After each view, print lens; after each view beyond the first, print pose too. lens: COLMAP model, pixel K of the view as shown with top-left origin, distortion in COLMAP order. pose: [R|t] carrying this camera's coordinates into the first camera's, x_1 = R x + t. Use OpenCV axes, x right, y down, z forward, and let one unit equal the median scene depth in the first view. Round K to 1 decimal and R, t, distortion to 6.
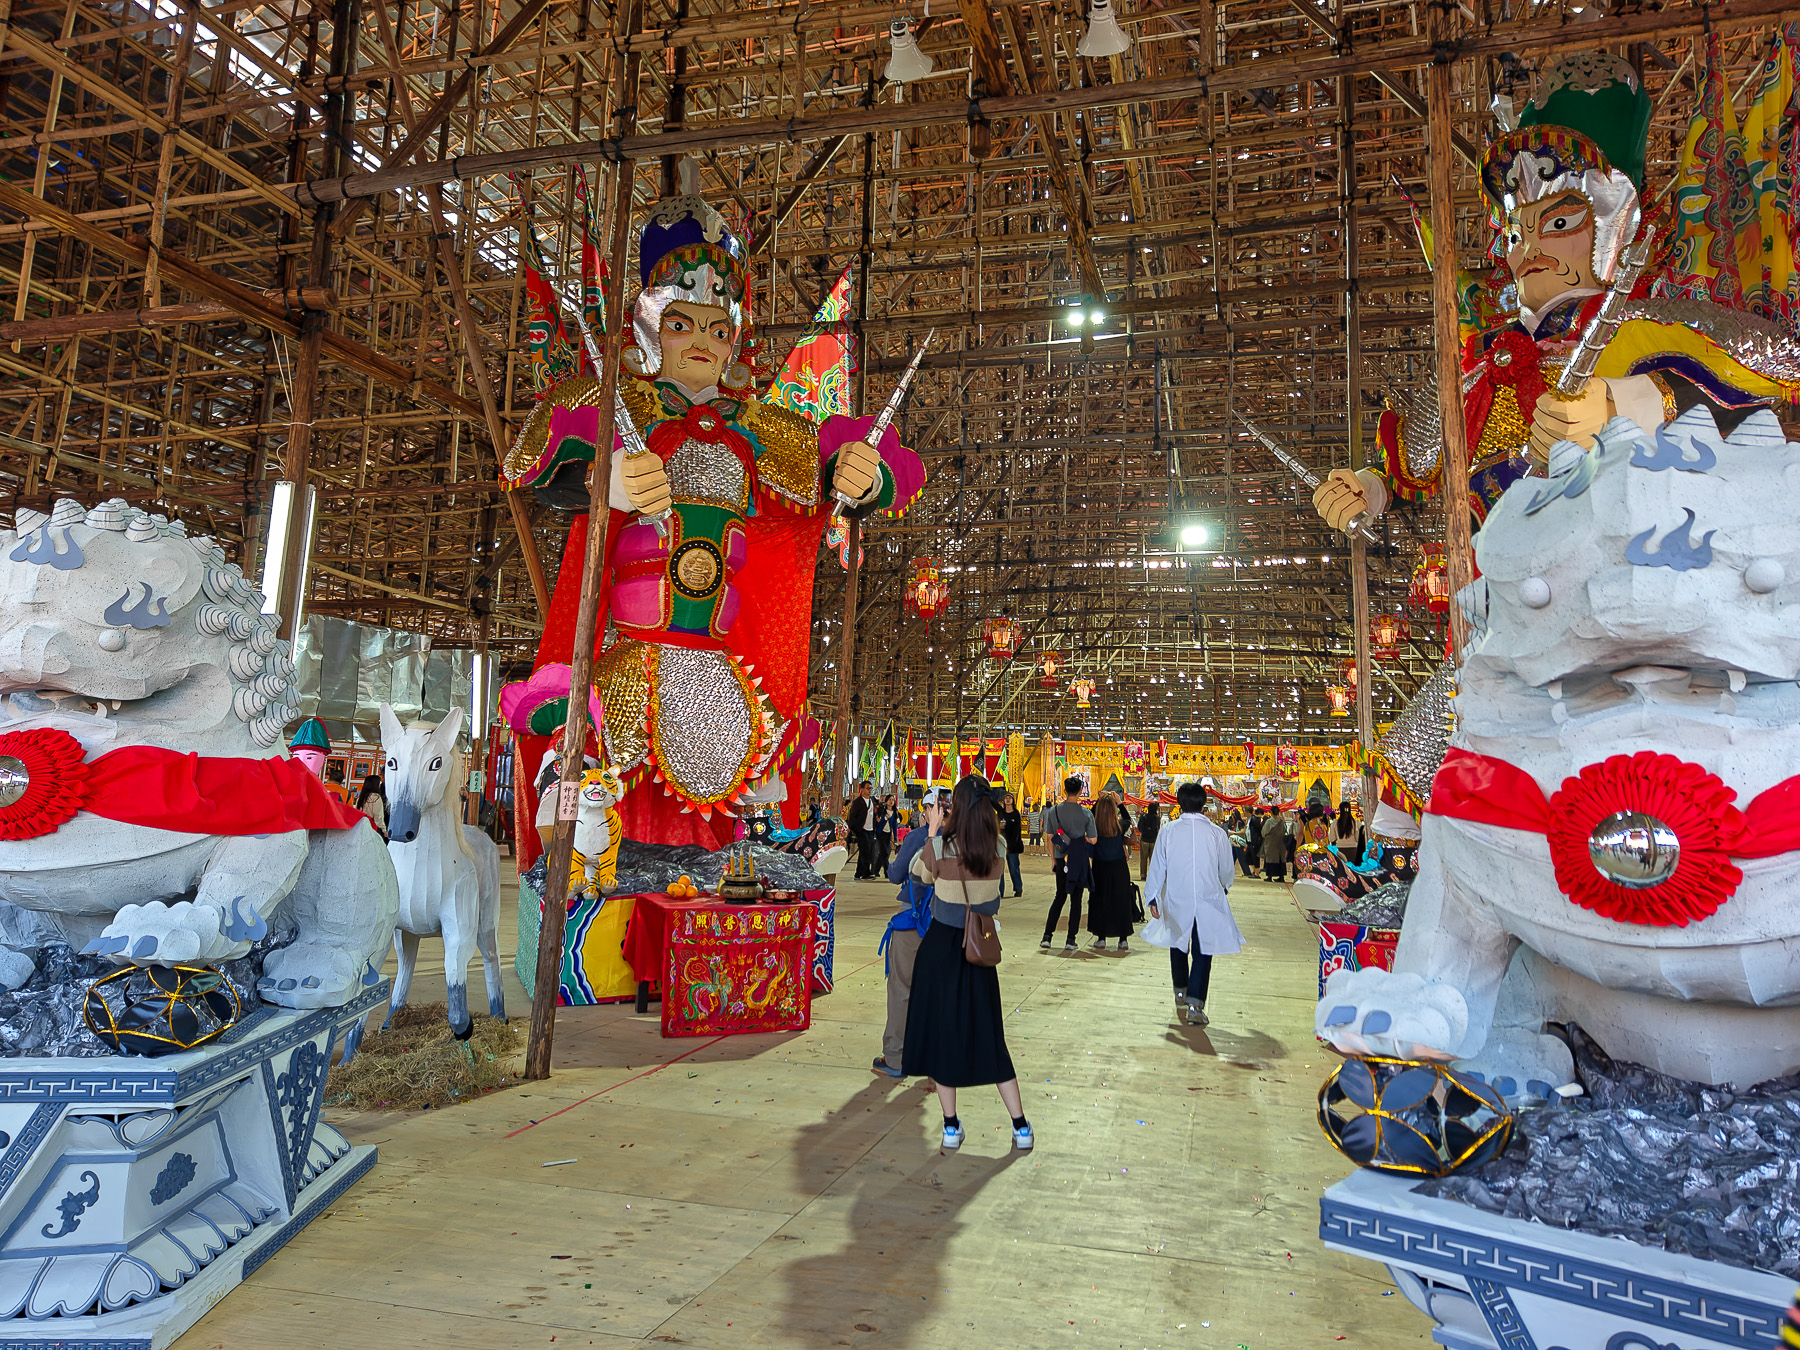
lens RADIAL K [[1194.0, 0, 903.4], [0, 1194.0, 665.3], [0, 0, 1]] dist [0.032287, -0.029753]
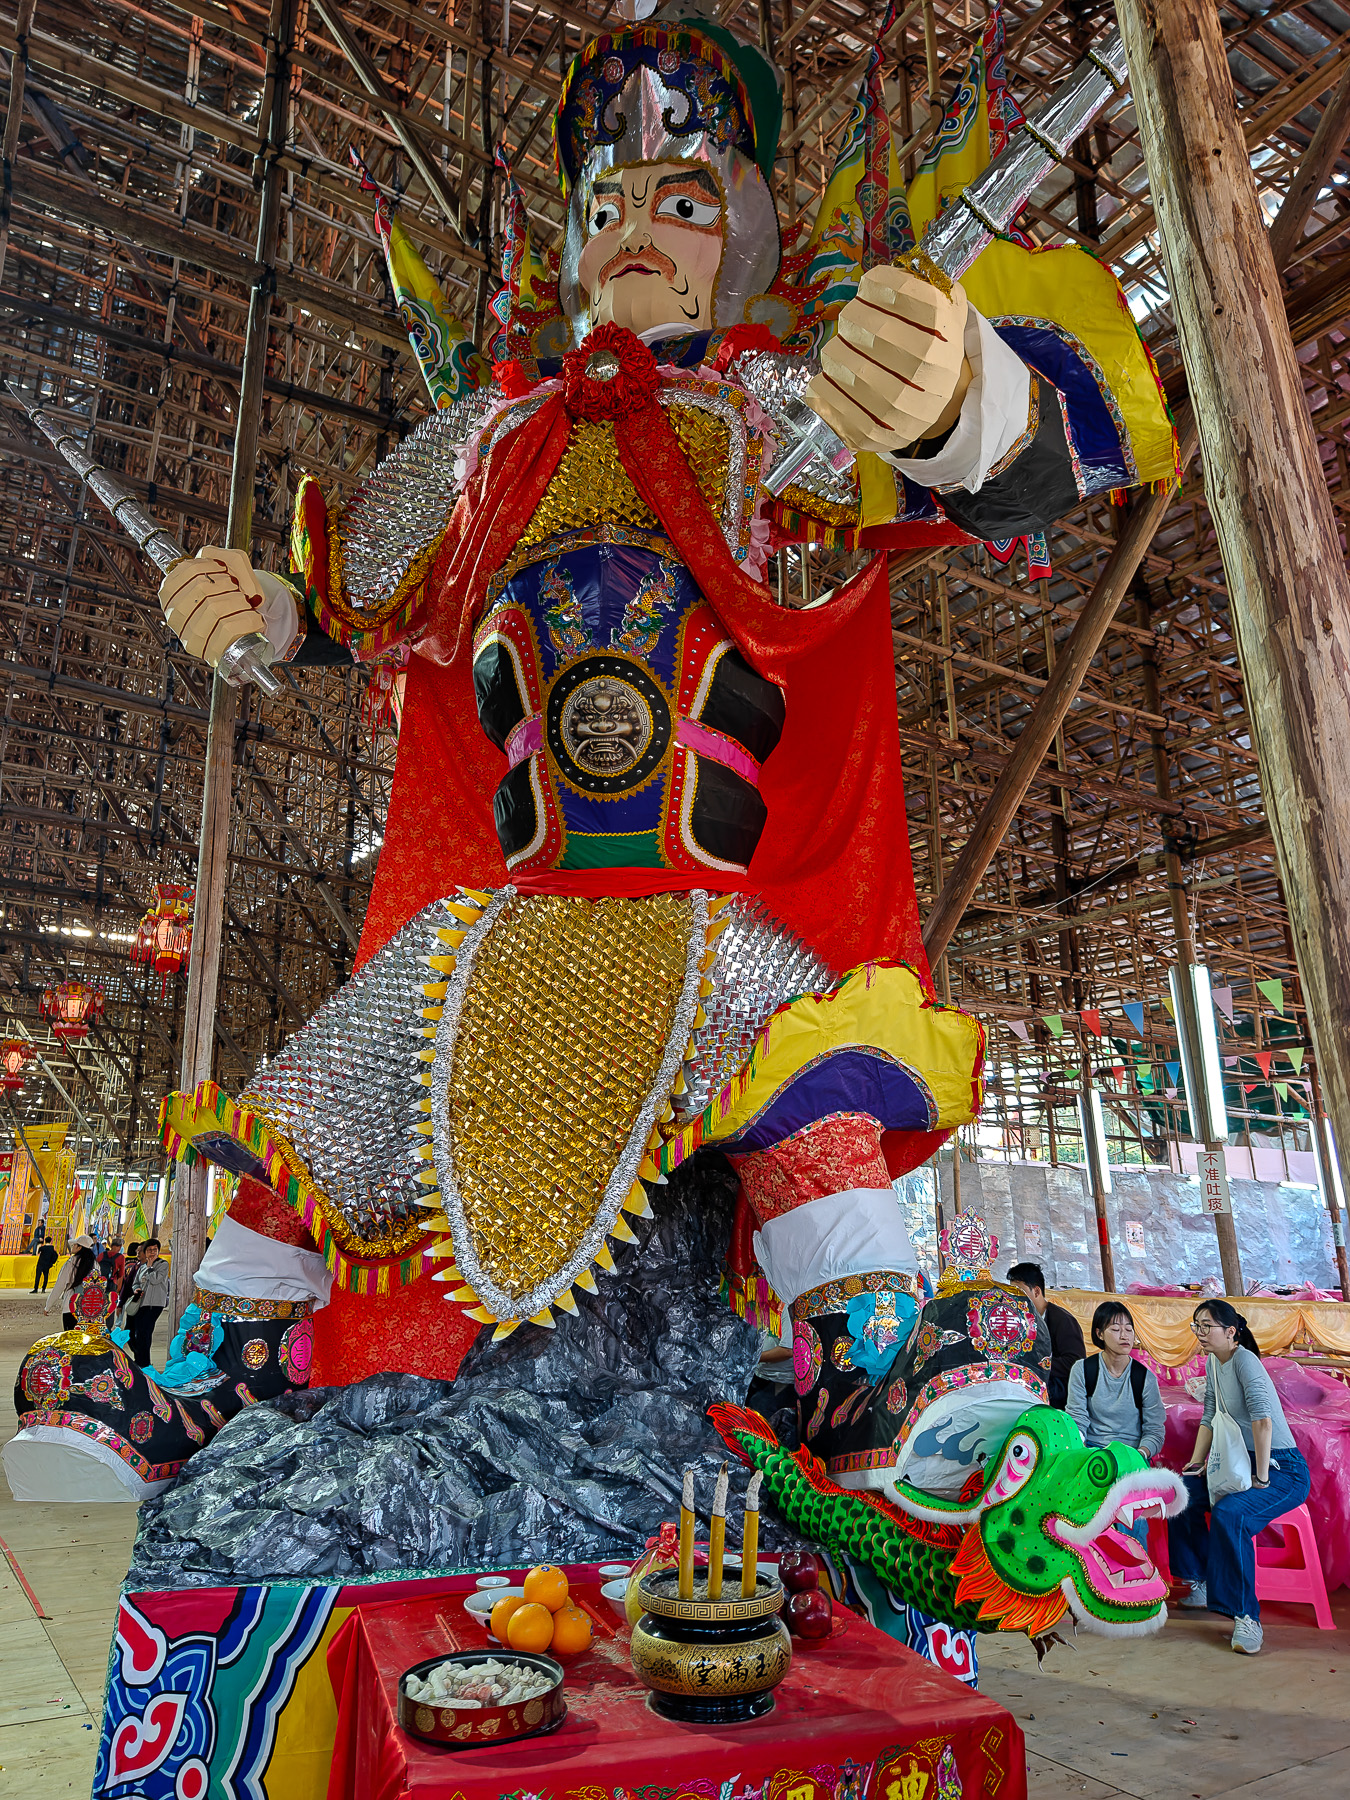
lens RADIAL K [[1230.2, 0, 678.9], [0, 1230.2, 886.6], [0, 0, 1]] dist [0.005513, -0.002666]
pose [[0.644377, 0.181852, 0.742770, 0.124647], [-0.067165, 0.981018, -0.181914, 0.058187], [-0.761752, 0.067333, 0.644360, 0.515035]]
